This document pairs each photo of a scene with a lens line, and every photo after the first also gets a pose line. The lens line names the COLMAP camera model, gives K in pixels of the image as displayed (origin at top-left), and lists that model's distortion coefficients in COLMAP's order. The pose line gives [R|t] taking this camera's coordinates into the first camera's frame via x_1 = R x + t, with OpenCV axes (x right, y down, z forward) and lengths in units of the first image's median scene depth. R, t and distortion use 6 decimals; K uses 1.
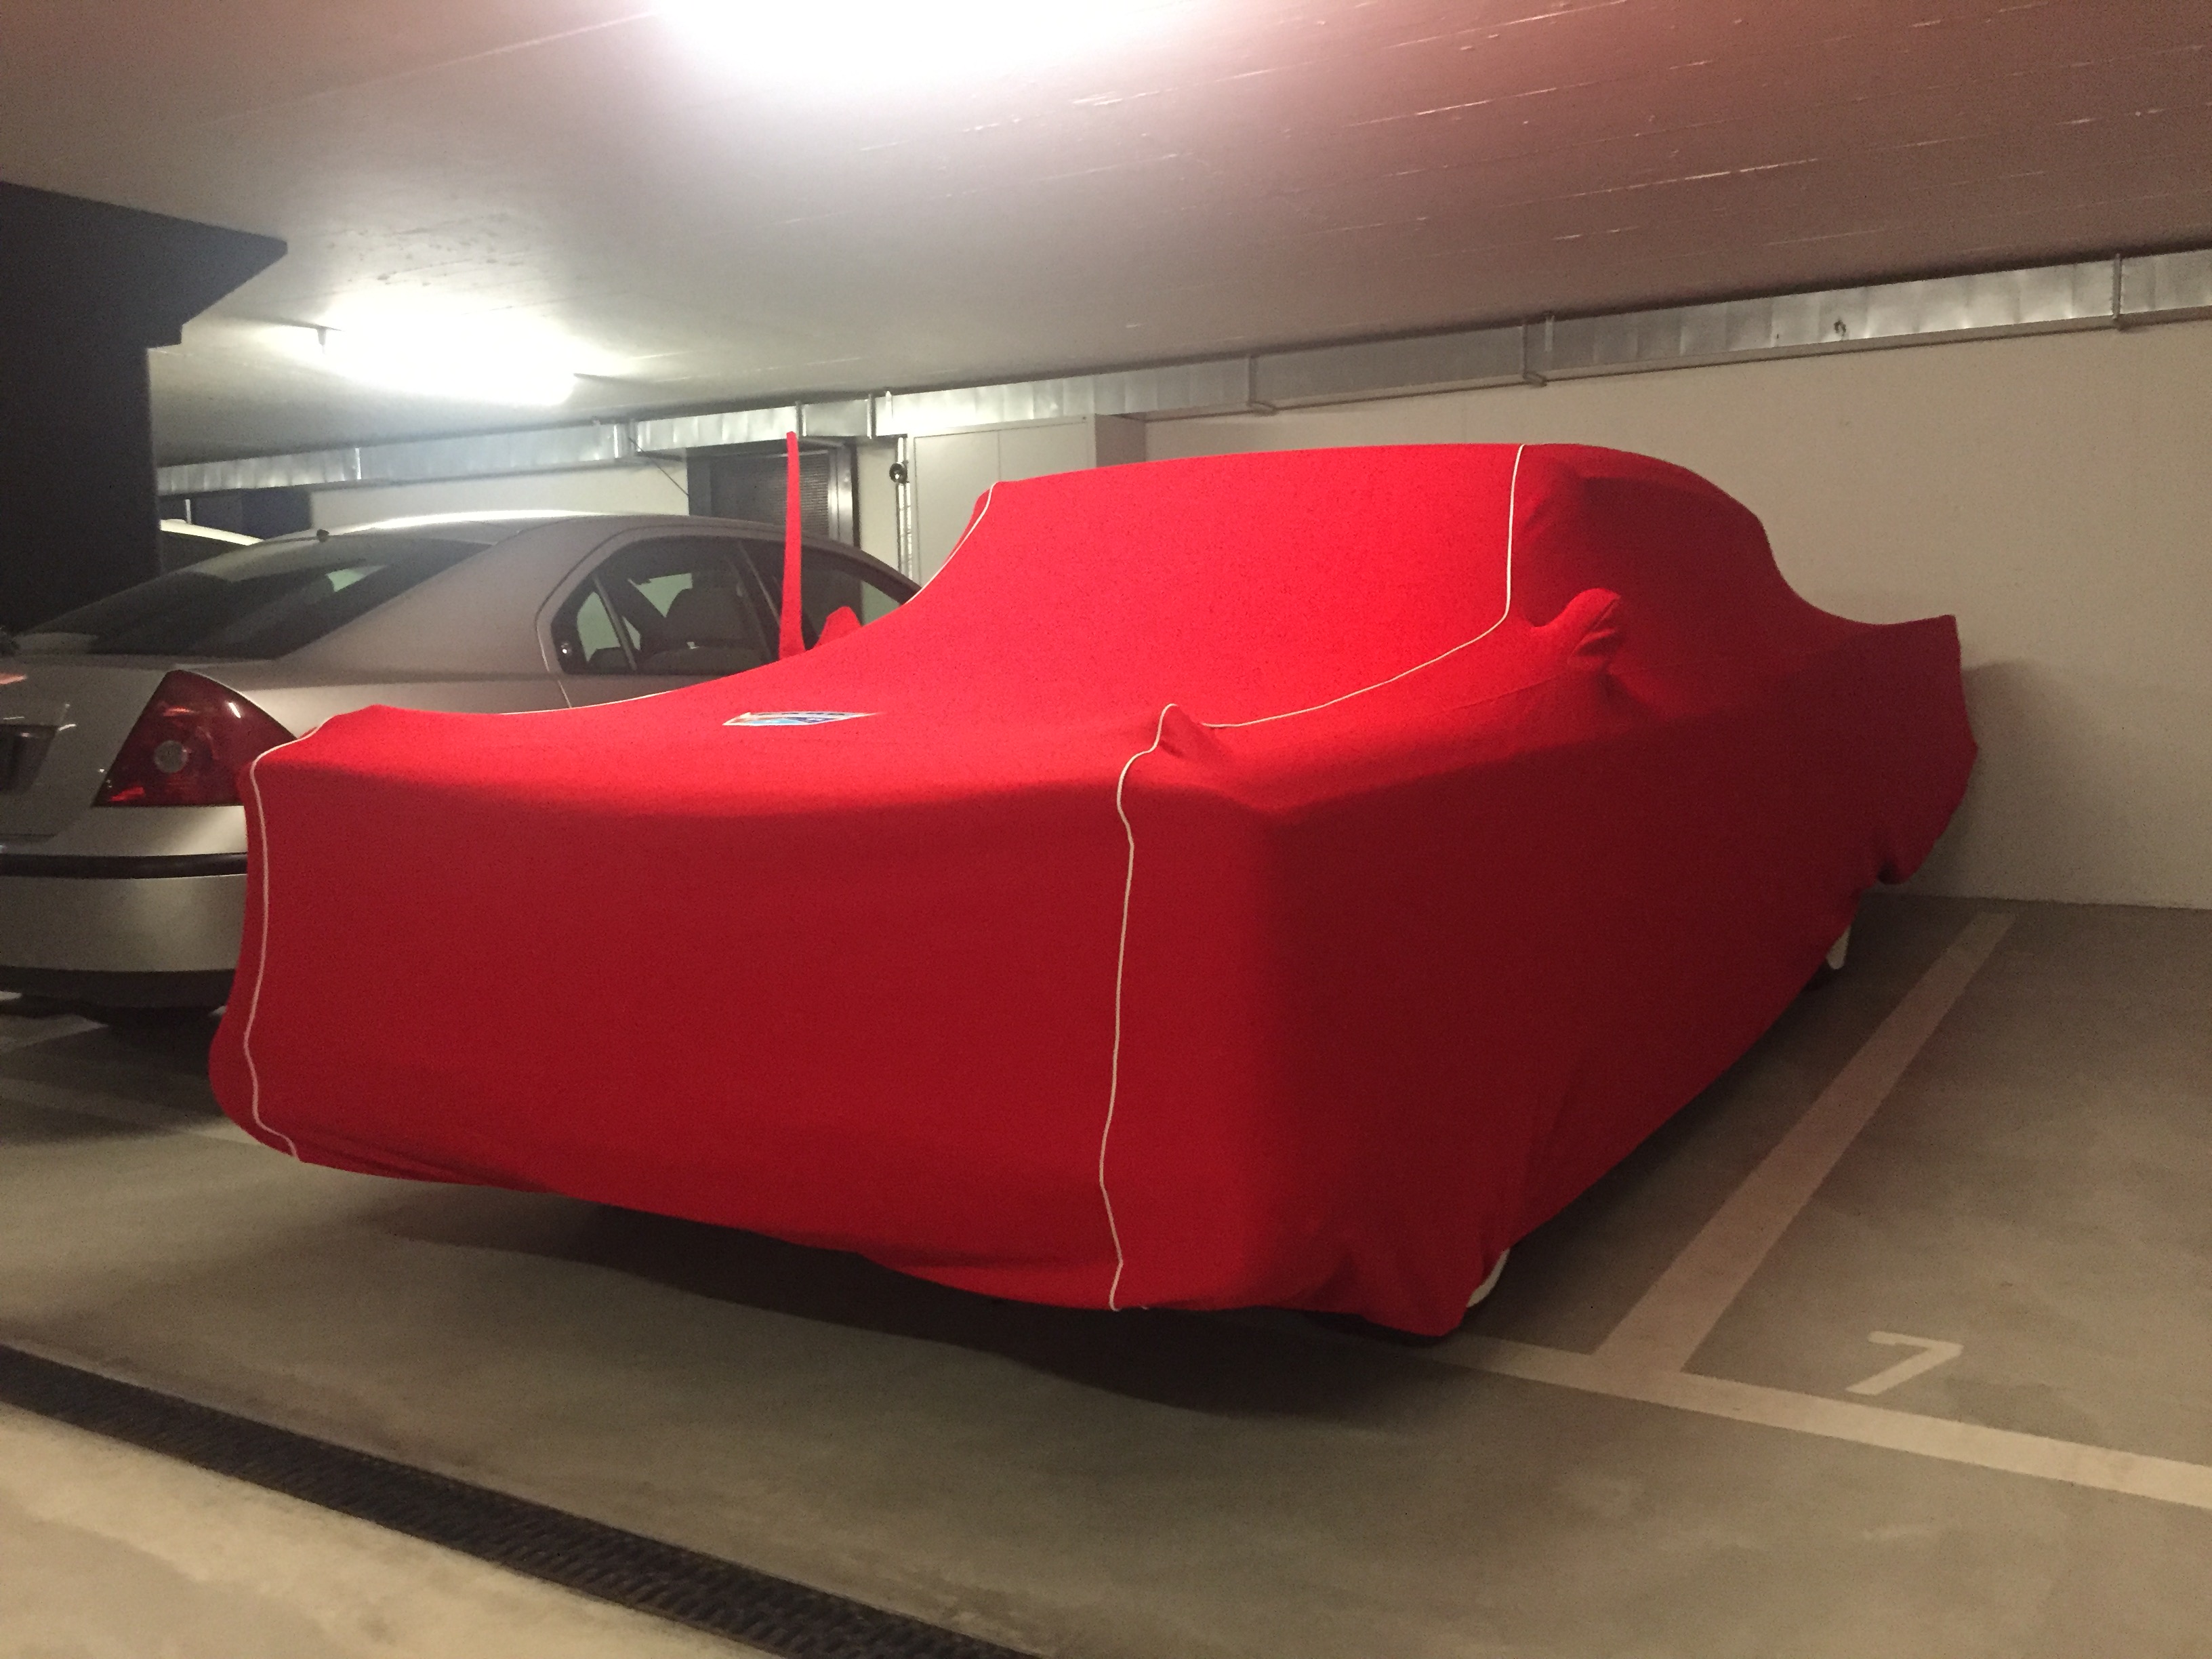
lens RADIAL K [[1891.6, 0, 1112.2], [0, 1891.6, 823.7], [0, 0, 1]] dist [0.082533, -0.111491]
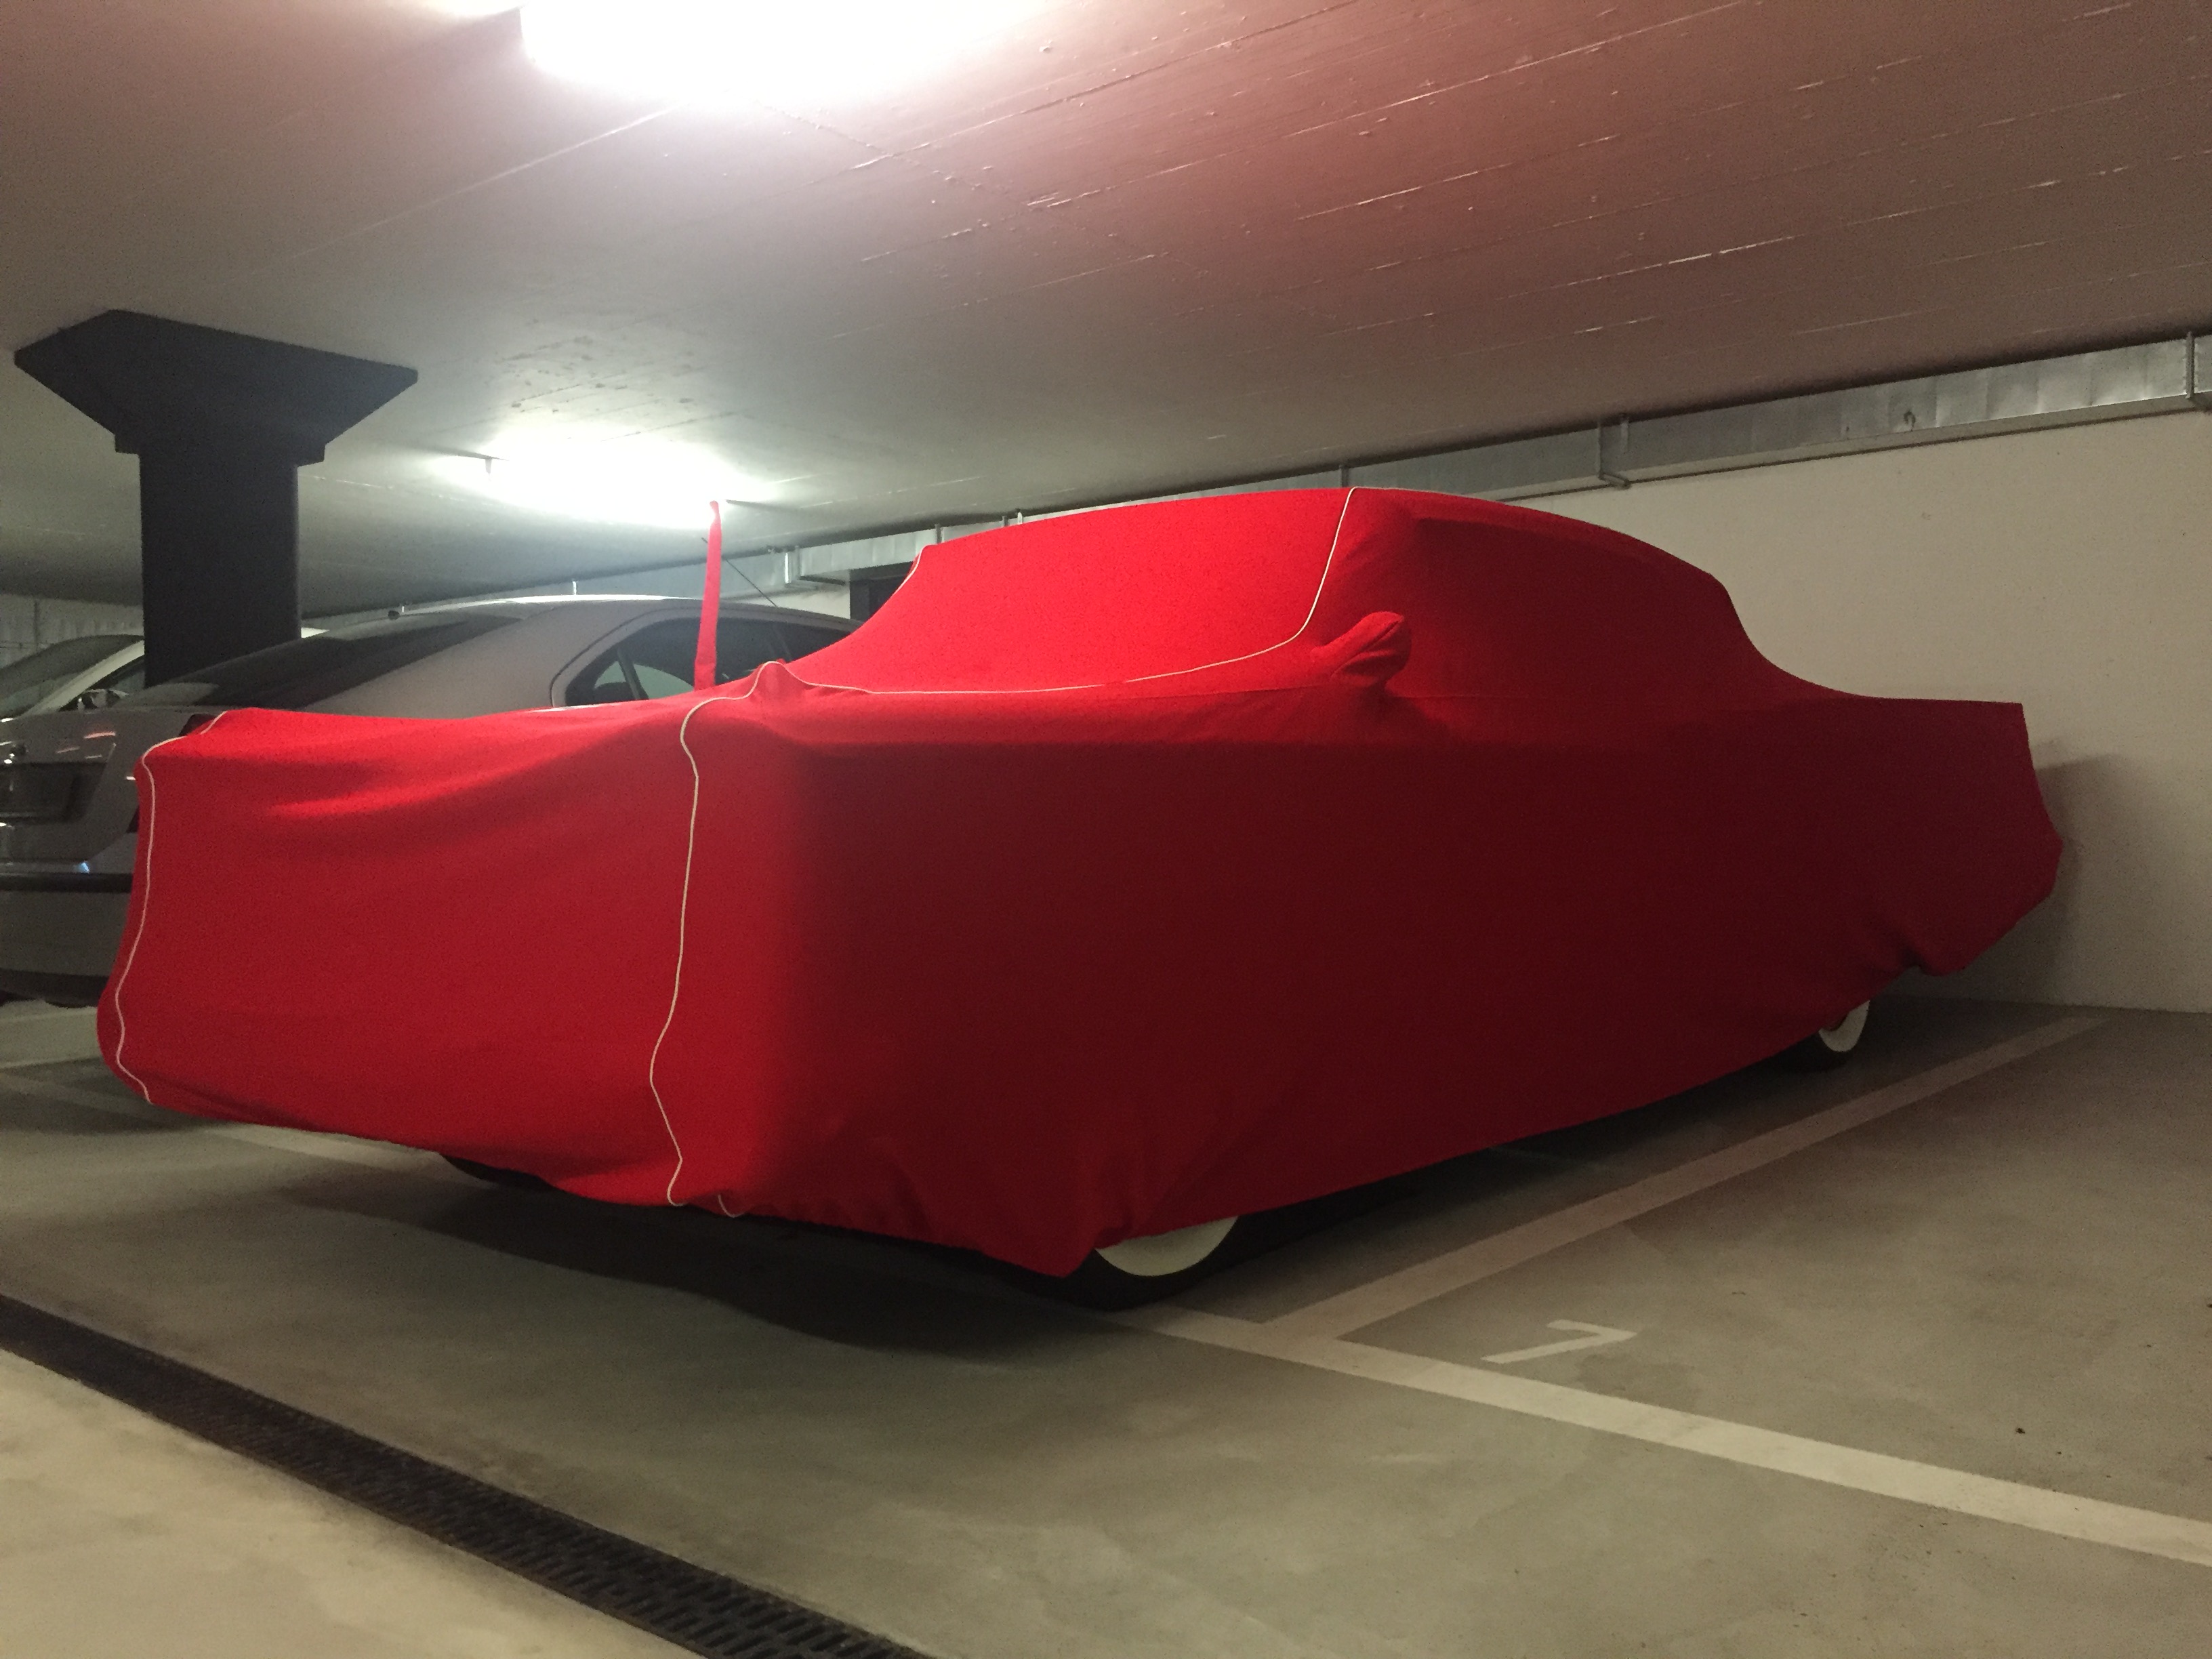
lens RADIAL K [[1891.6, 0, 1117.7], [0, 1891.6, 829.8], [0, 0, 1]] dist [0.082533, -0.111491]
pose [[0.987238, 0.009536, -0.158964, 0.170815], [-0.022486, 0.996552, -0.079865, 0.049691], [0.157654, 0.082420, 0.984049, -0.019747]]
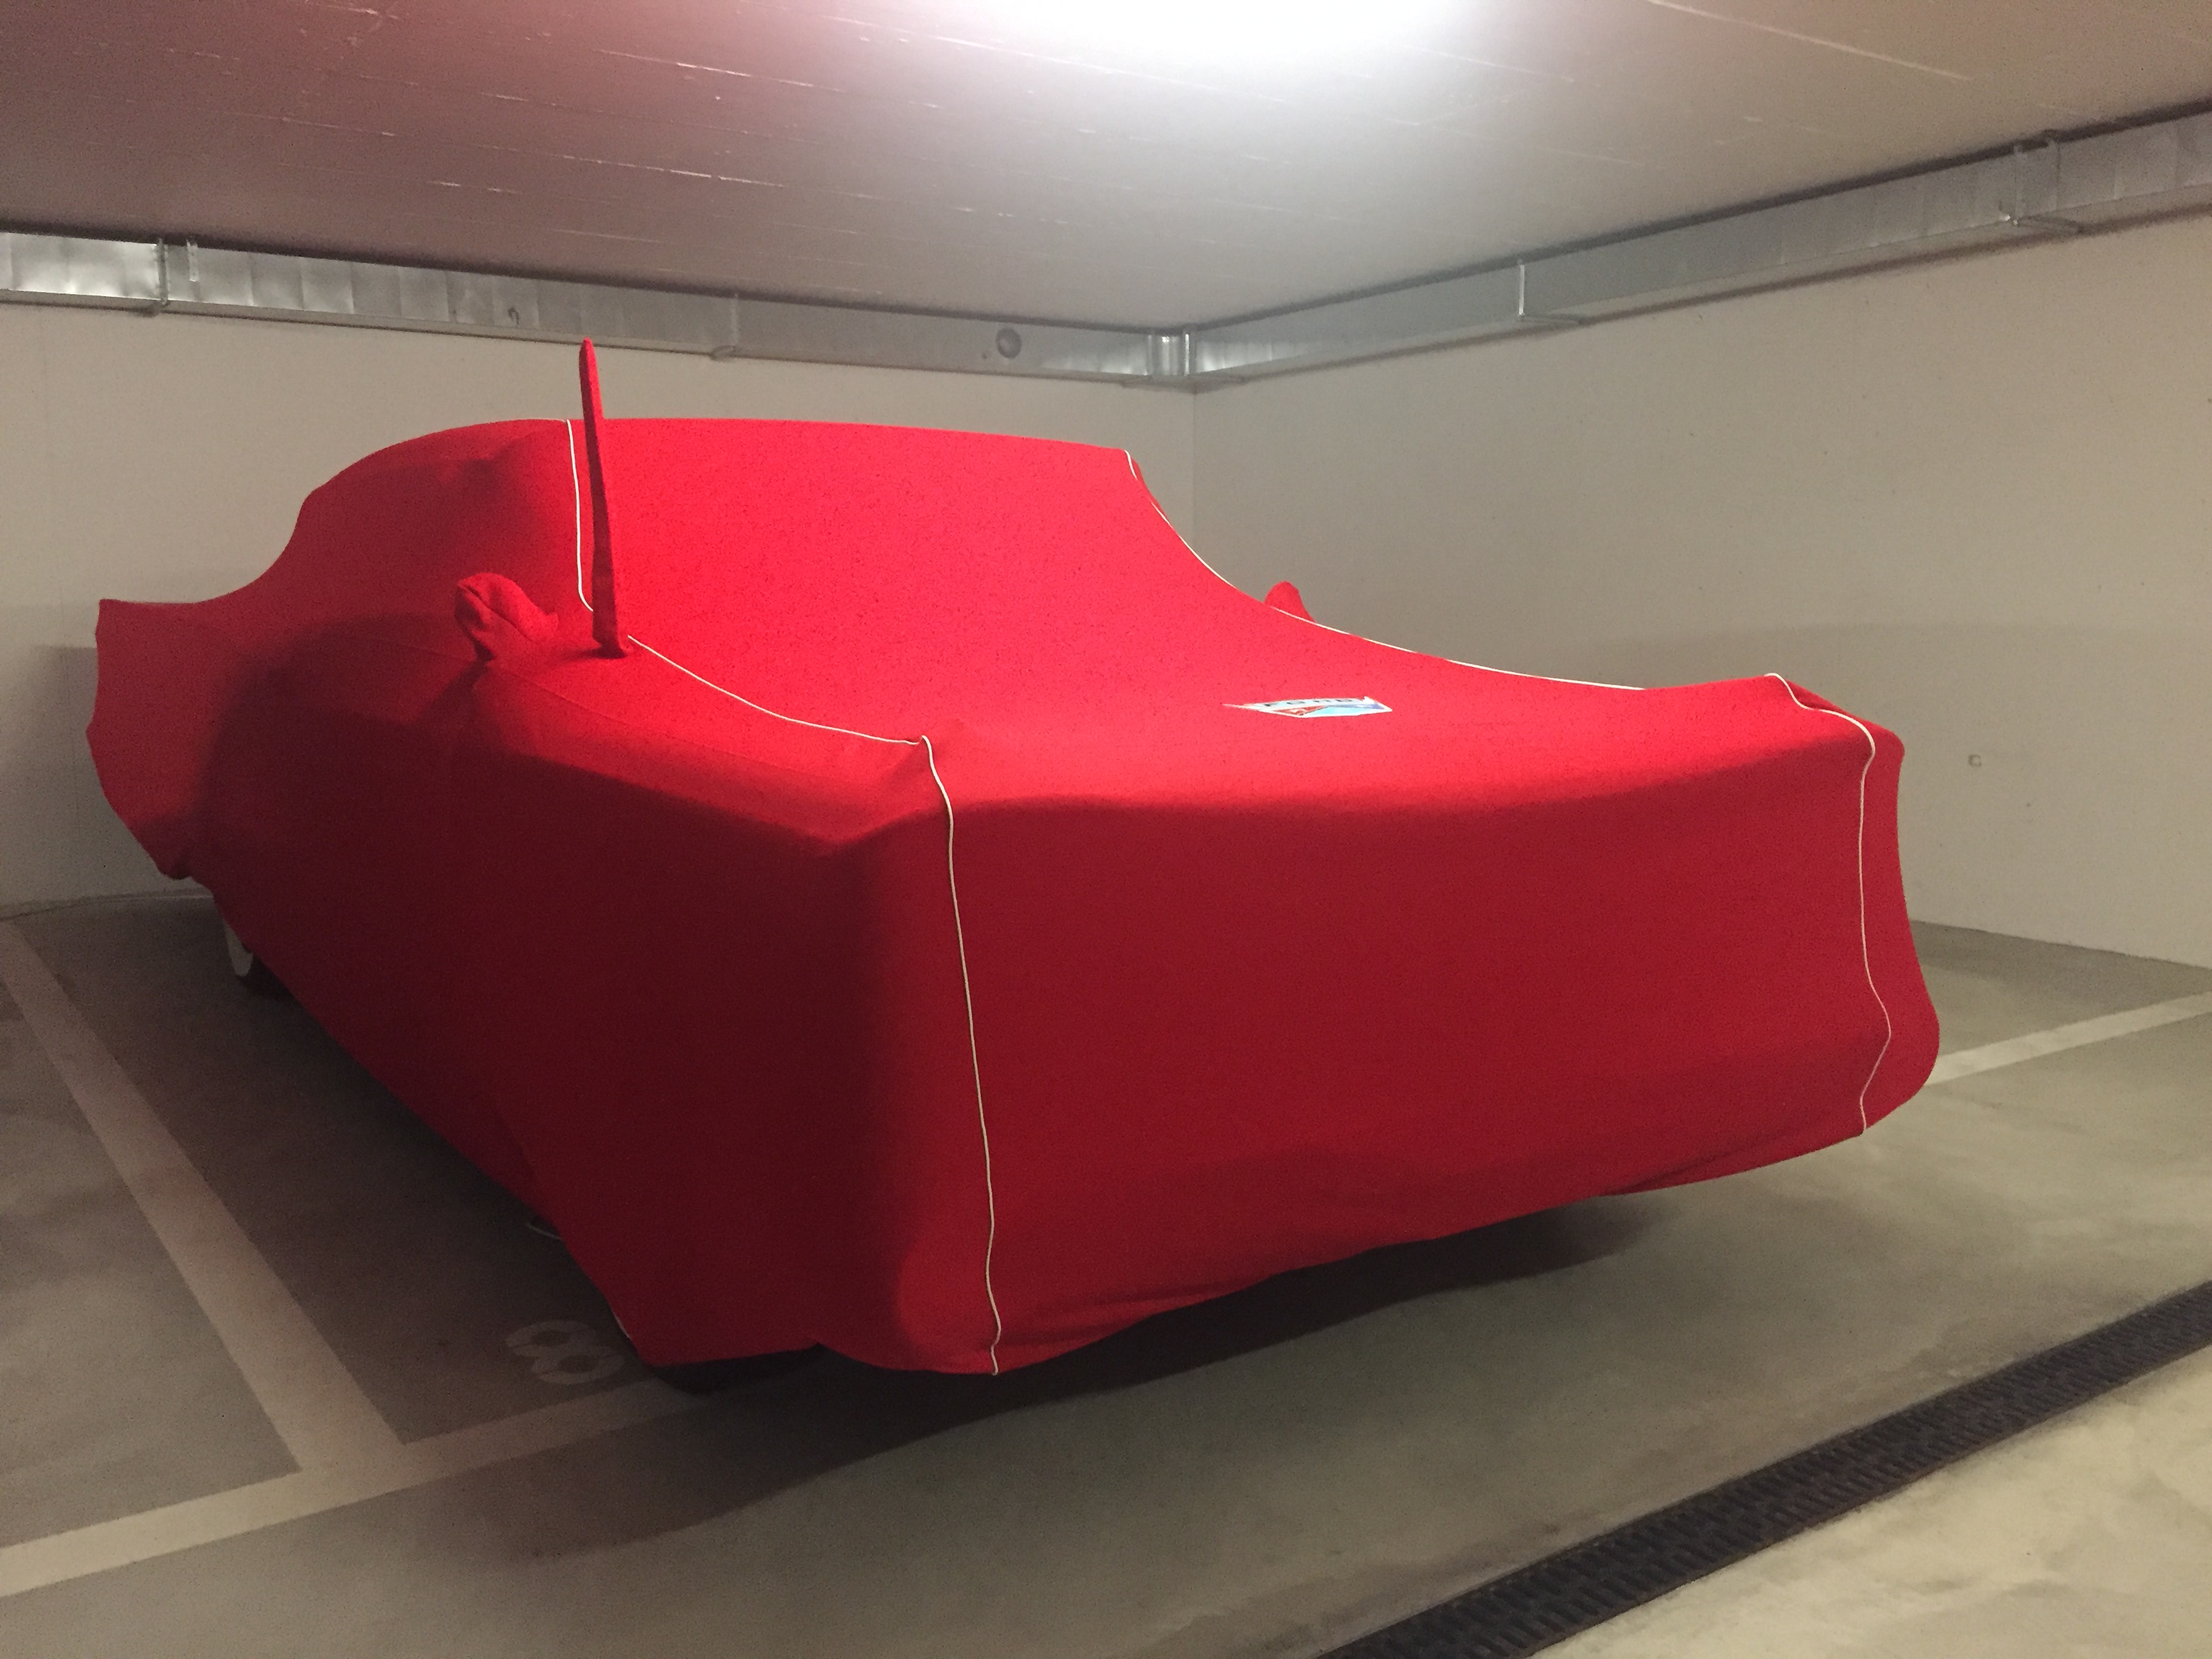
lens RADIAL K [[1891.6, 0, 1112.0], [0, 1891.6, 846.7], [0, 0, 1]] dist [0.082533, -0.111491]
pose [[0.409797, -0.105248, 0.906085, -0.556333], [0.086790, 0.993314, 0.076127, -0.034378], [-0.908039, 0.047442, 0.416191, 0.366522]]
